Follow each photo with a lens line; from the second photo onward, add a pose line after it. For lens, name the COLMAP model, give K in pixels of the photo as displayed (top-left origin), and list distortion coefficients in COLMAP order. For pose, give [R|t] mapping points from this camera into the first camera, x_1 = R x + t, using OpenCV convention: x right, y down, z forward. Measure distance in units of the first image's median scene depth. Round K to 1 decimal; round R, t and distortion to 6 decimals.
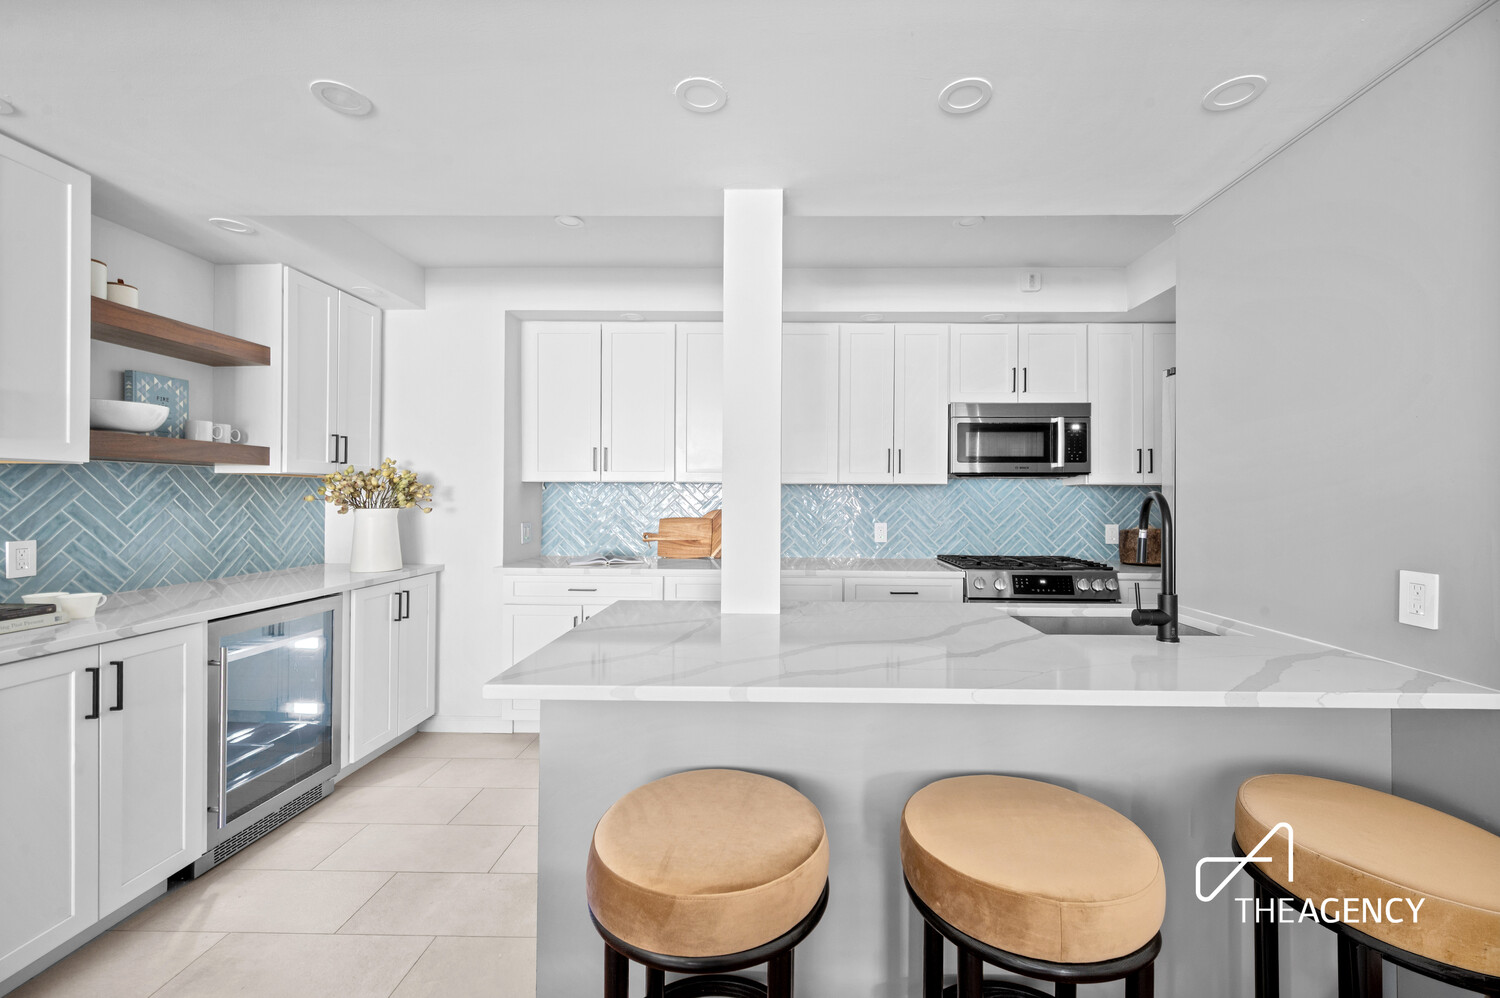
lens RADIAL K [[634.9, 0, 779.1], [0, 634.9, 498.0], [0, 0, 1]] dist [-0.000854, -0.000171]
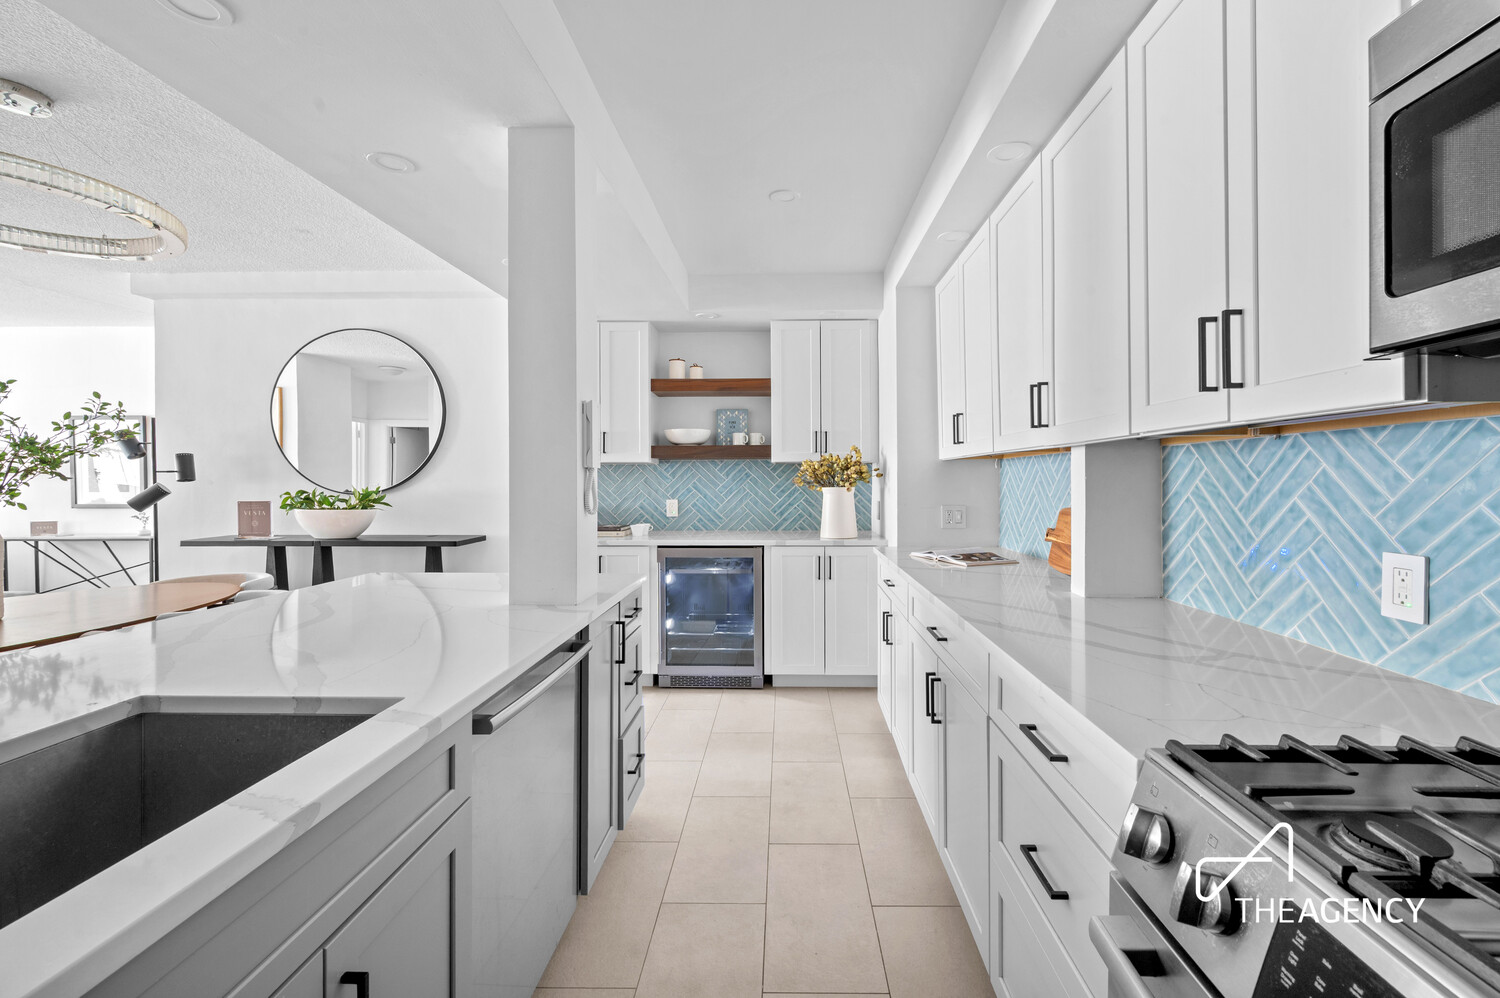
lens RADIAL K [[606.2, 0, 750.0], [0, 606.2, 499.0], [0, 0, 1]] dist [-0.002321, -0.000362]
pose [[-0.037986, 0.026184, -0.998935, 0.502269], [-0.000176, 0.999656, 0.026209, 0.007514], [0.999278, 0.001172, -0.037968, 0.805224]]
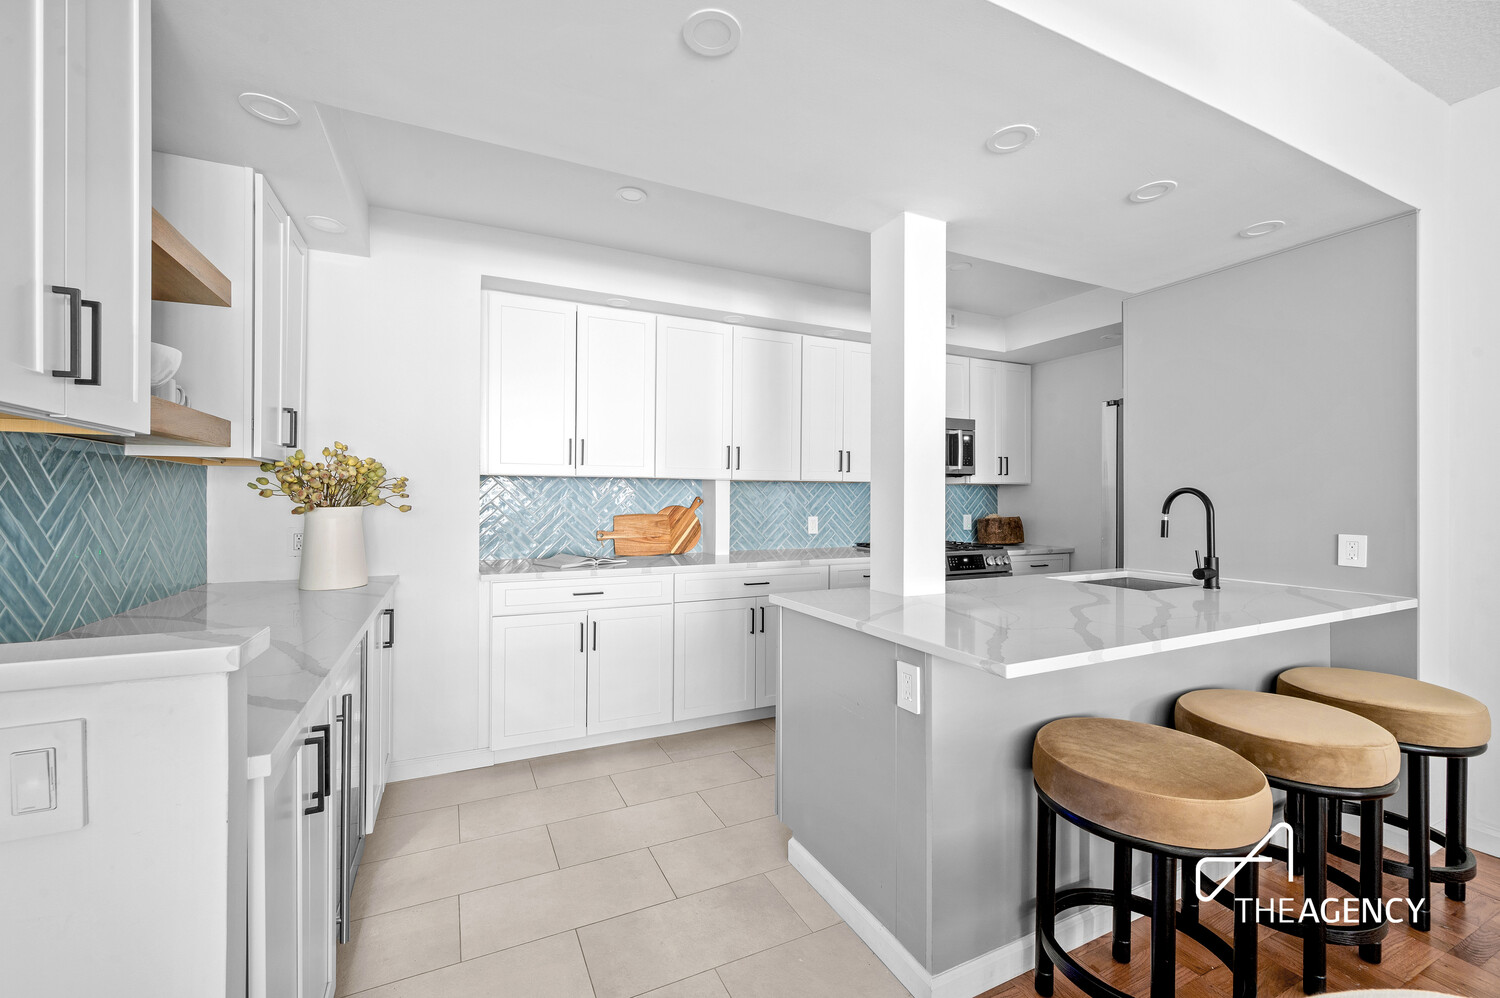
lens RADIAL K [[606.2, 0, 750.0], [0, 606.2, 499.0], [0, 0, 1]] dist [-0.002321, -0.000362]
pose [[0.895680, -0.003193, 0.444689, -0.468762], [0.001519, 0.999990, 0.004121, 0.004335], [-0.444698, -0.003015, 0.895676, 0.103894]]
